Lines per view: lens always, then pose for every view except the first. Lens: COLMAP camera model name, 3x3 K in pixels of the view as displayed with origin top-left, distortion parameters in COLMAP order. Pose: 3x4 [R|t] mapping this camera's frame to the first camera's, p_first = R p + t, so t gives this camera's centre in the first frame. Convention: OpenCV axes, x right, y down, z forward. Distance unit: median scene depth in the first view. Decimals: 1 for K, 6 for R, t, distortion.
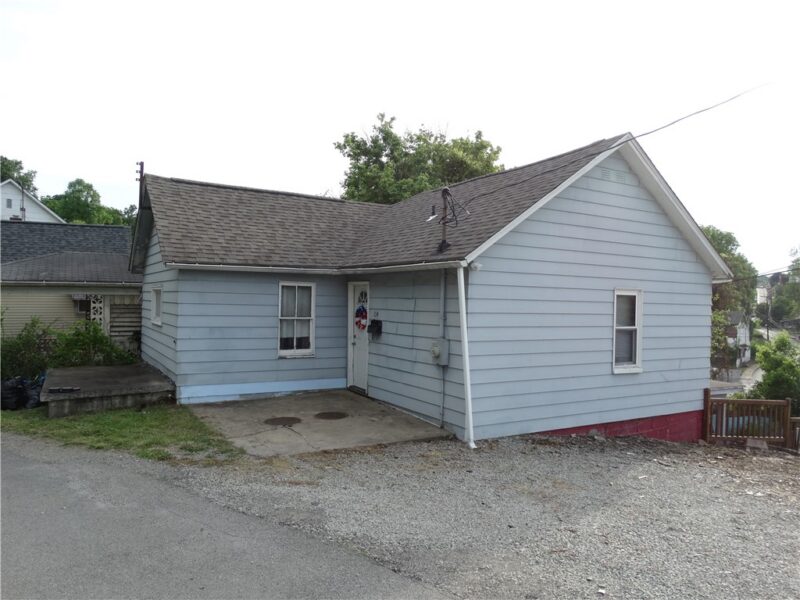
lens RADIAL K [[564.5, 0, 400.0], [0, 564.5, 300.0], [0, 0, 1]] dist [0.010127, 0.002055]
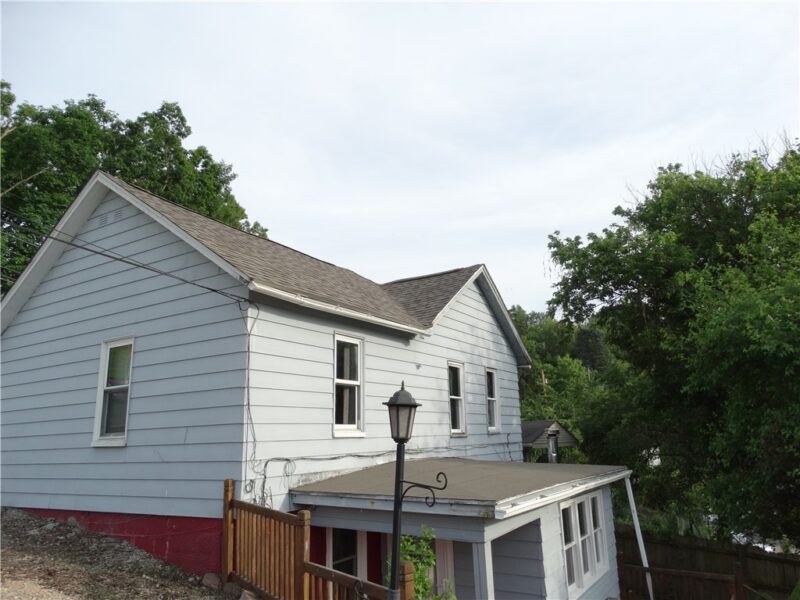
lens RADIAL K [[564.5, 0, 400.0], [0, 564.5, 300.0], [0, 0, 1]] dist [0.010127, 0.002055]
pose [[0.458282, -0.242793, -0.855002, 1.141739], [0.045964, 0.967154, -0.250003, 0.130422], [0.887617, 0.075272, 0.454389, 0.875781]]
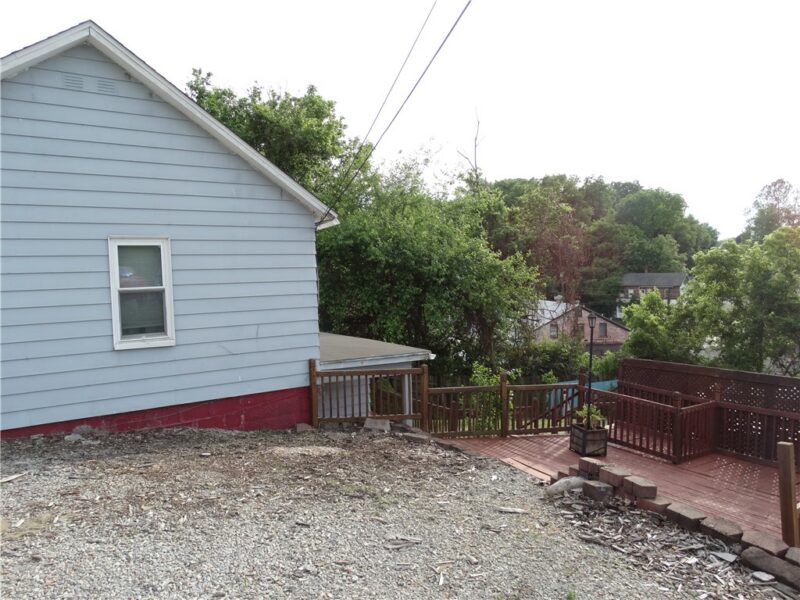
lens RADIAL K [[588.0, 0, 400.0], [0, 588.0, 300.0], [0, 0, 1]] dist [0.005889, 0.001673]
pose [[0.995926, -0.062169, 0.065322, 0.616804], [0.060104, 0.997643, 0.033115, 0.053015], [-0.067226, -0.029054, 0.997315, 0.169151]]
